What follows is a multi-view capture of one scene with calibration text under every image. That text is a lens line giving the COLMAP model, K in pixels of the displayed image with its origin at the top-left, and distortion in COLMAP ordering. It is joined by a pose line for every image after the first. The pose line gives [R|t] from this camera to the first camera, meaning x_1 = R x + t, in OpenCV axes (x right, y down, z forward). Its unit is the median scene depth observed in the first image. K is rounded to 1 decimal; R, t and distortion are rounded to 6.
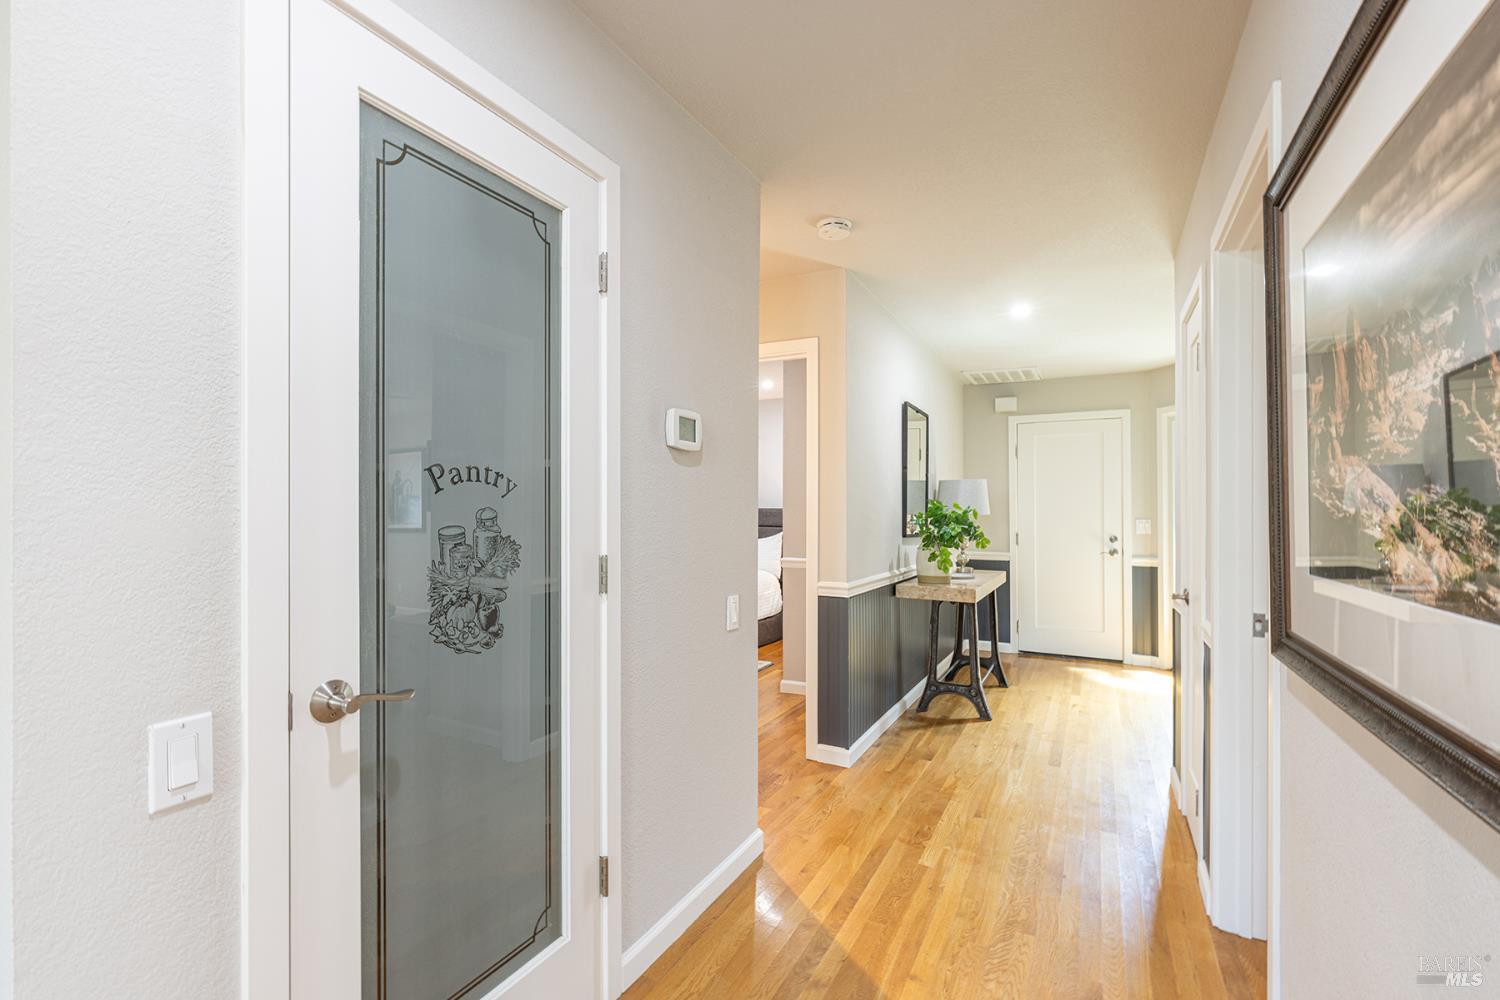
lens RADIAL K [[675.0, 0, 748.7], [0, 675.0, 510.8], [0, 0, 1]] dist [0.003449, -0.001031]
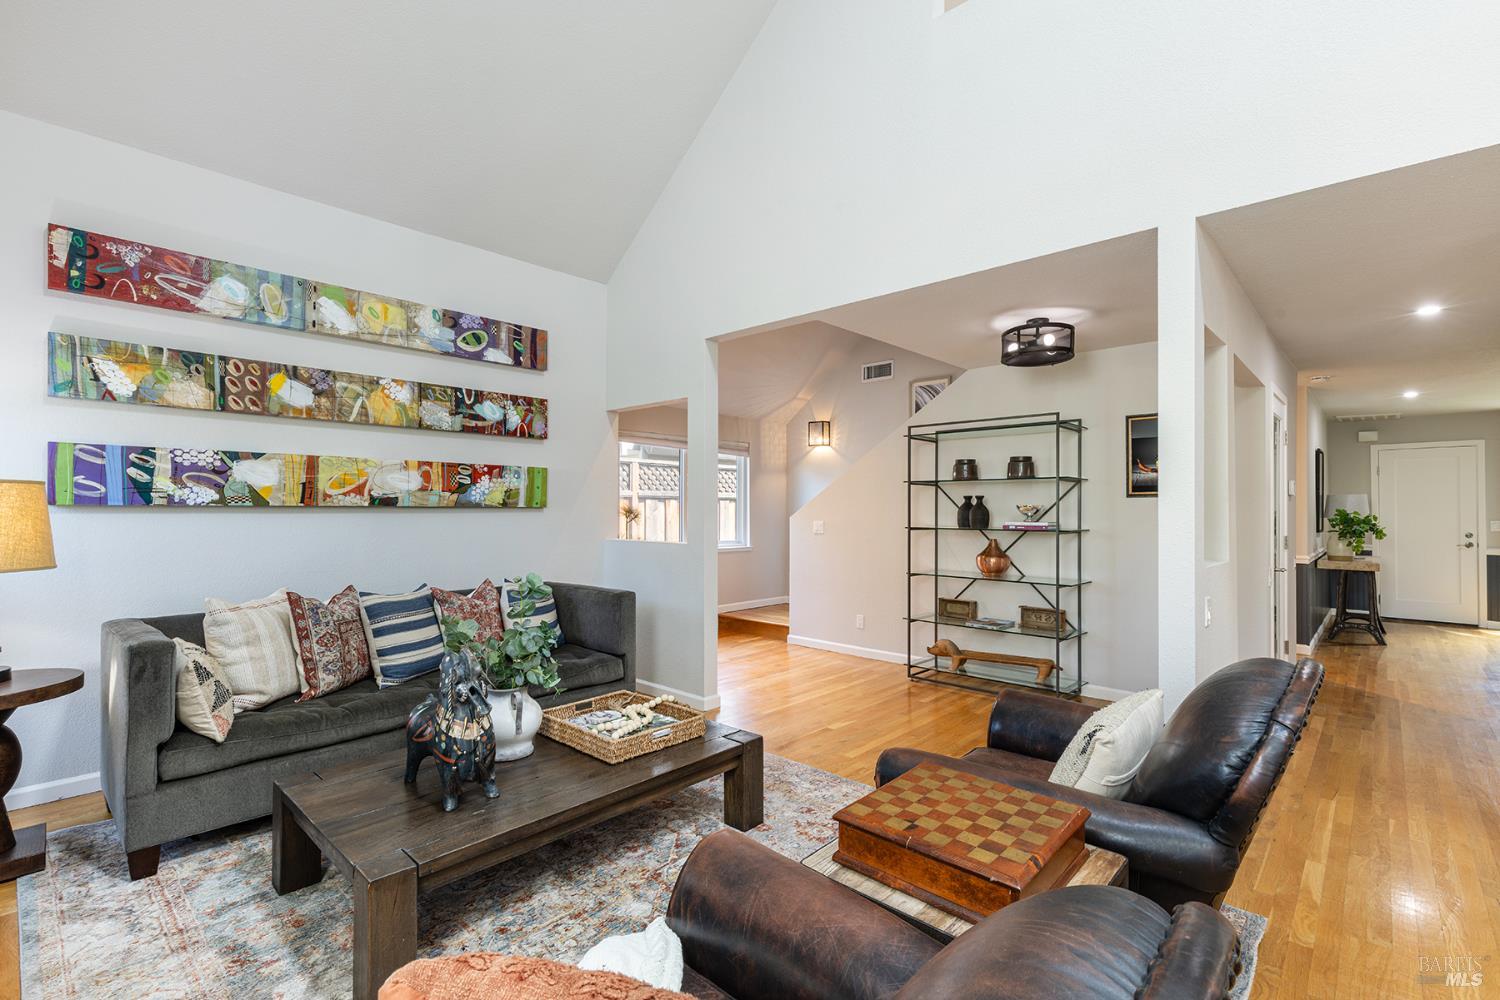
lens RADIAL K [[675.0, 0, 746.2], [0, 675.0, 500.3], [0, 0, 1]] dist [0.003449, -0.001031]
pose [[0.962497, 0.003074, -0.271275, -1.656273], [-0.003443, 0.999994, -0.000884, -0.077790], [0.271271, 0.001785, 0.962501, -2.385956]]
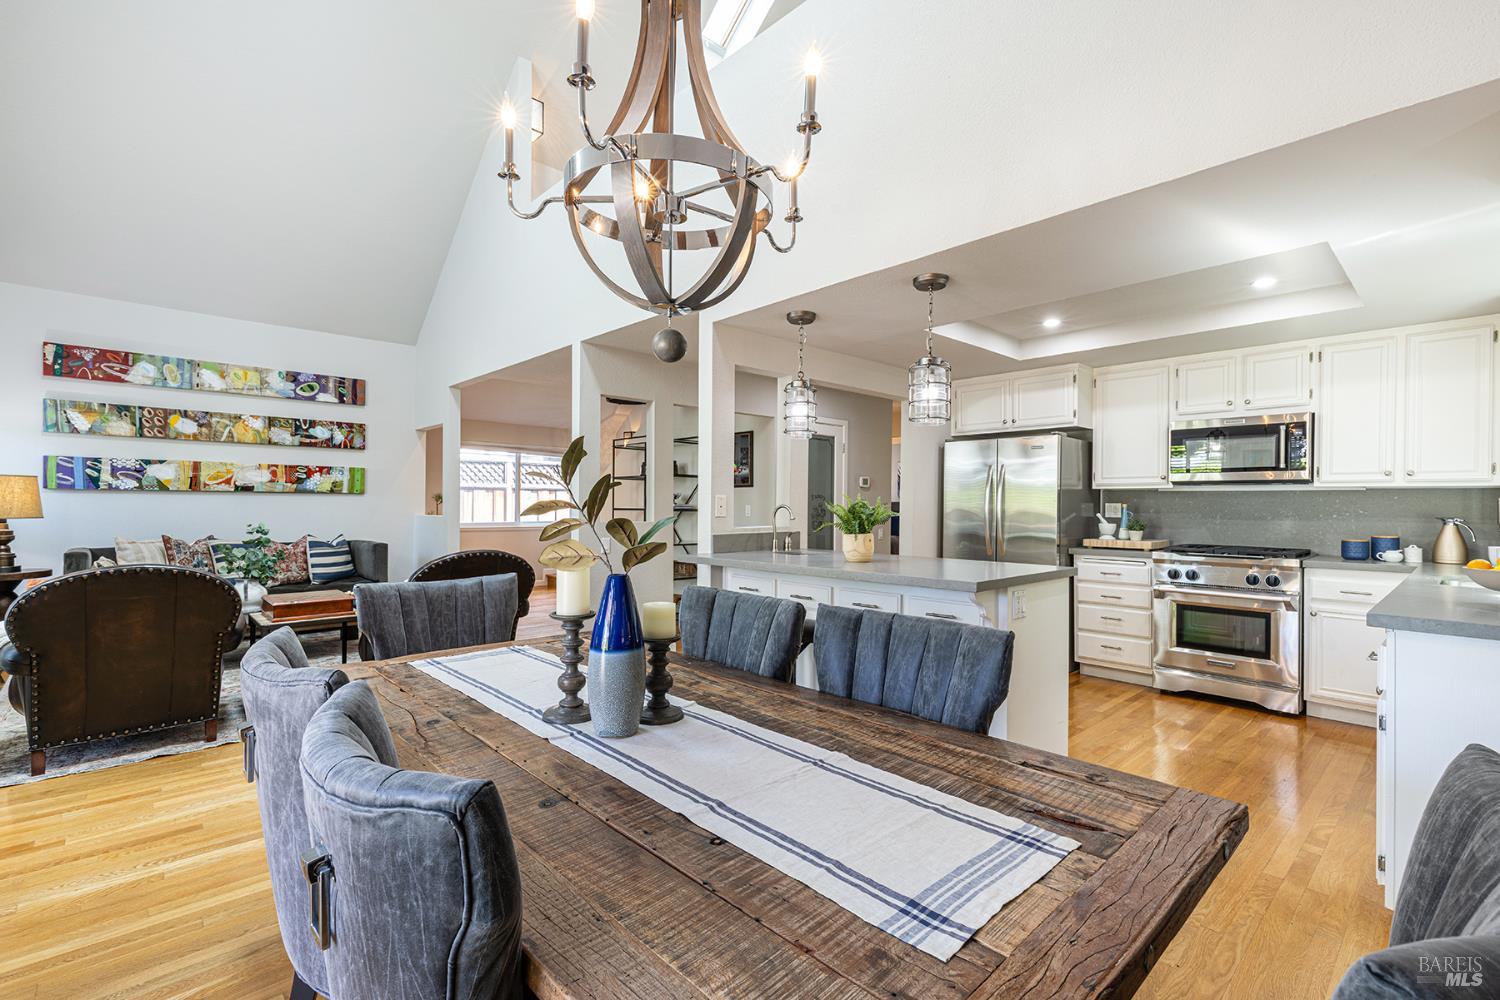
lens RADIAL K [[675.0, 0, 751.0], [0, 675.0, 499.4], [0, 0, 1]] dist [0.003449, -0.001031]
pose [[0.940159, 0.006660, -0.340671, 0.685284], [-0.005920, 0.999977, 0.003211, -0.036312], [0.340685, -0.001002, 0.940177, -3.189796]]
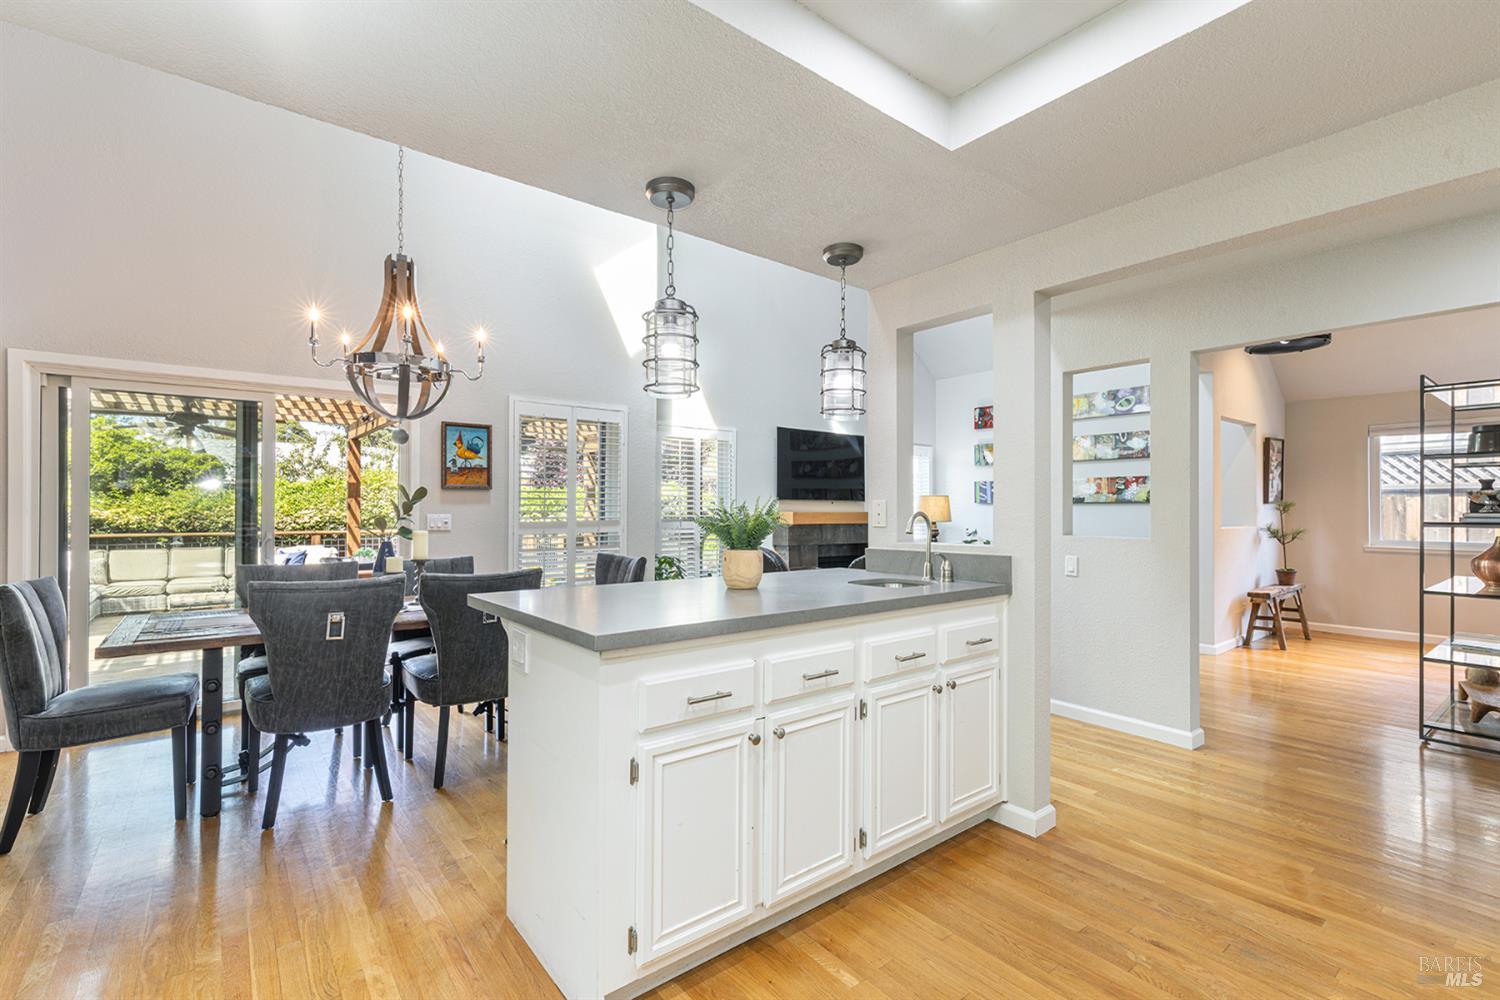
lens RADIAL K [[675.0, 0, 756.0], [0, 675.0, 509.8], [0, 0, 1]] dist [0.003449, -0.001031]
pose [[-0.407711, 0.002287, -0.913108, 1.658834], [0.007594, 0.999971, -0.000886, -0.016264], [0.913079, -0.007295, -0.407717, -0.535849]]
